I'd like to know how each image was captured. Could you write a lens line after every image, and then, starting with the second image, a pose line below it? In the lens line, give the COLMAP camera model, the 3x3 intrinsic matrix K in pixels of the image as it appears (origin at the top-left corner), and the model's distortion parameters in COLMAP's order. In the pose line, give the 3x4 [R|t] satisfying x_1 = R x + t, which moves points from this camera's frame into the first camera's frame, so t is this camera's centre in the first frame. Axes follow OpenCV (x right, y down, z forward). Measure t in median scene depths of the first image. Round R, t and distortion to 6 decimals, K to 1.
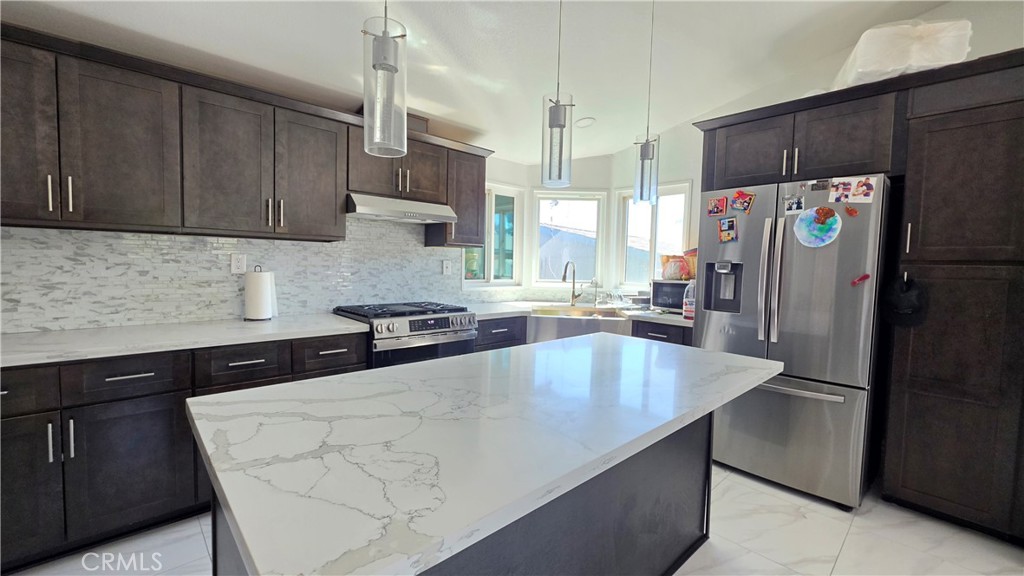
lens RADIAL K [[413.7, 0, 511.3], [0, 413.7, 285.5], [0, 0, 1]] dist [-0.000732, -0.000026]
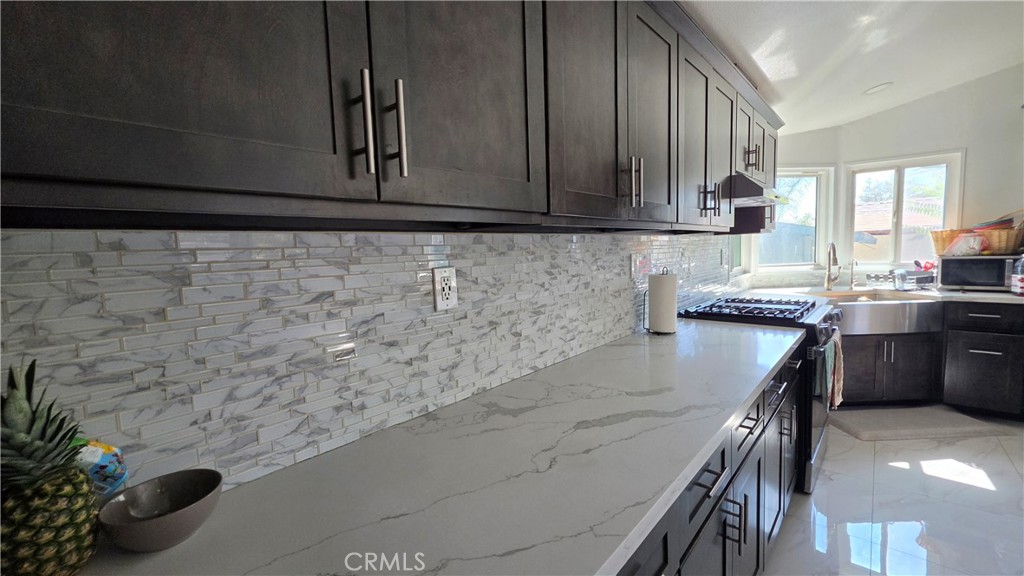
lens RADIAL K [[413.7, 0, 511.3], [0, 413.7, 285.5], [0, 0, 1]] dist [-0.000732, -0.000026]
pose [[0.993709, -0.065812, 0.090617, -1.012115], [0.062998, 0.997449, 0.033575, -0.059276], [-0.092595, -0.027655, 0.995320, 0.216541]]
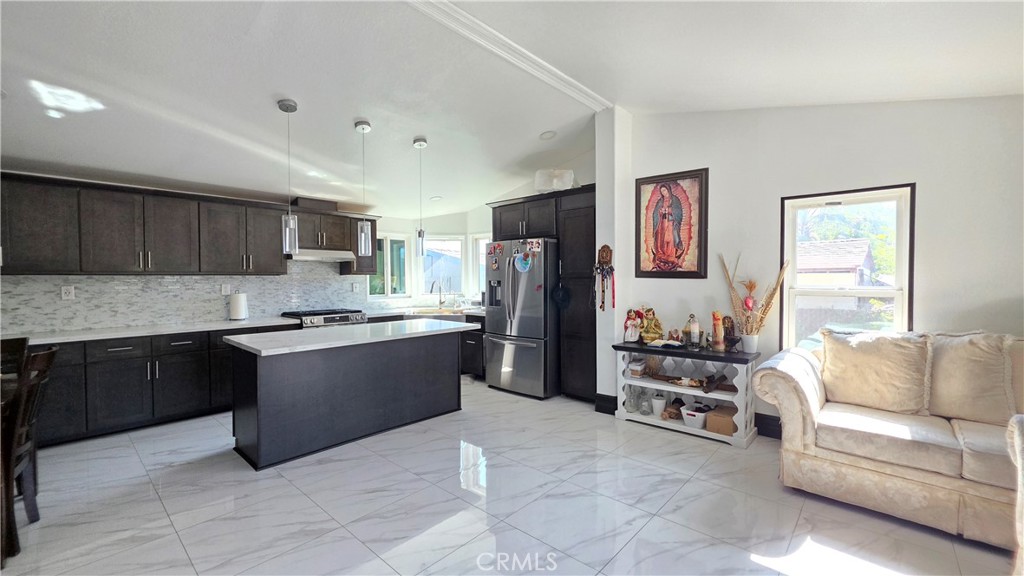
lens RADIAL K [[413.7, 0, 511.3], [0, 413.7, 285.5], [0, 0, 1]] dist [-0.000732, -0.000026]
pose [[0.996171, -0.032273, 0.081255, 0.460084], [0.035386, 0.998682, -0.037174, 0.043679], [-0.079948, 0.039907, 0.996000, -0.944610]]
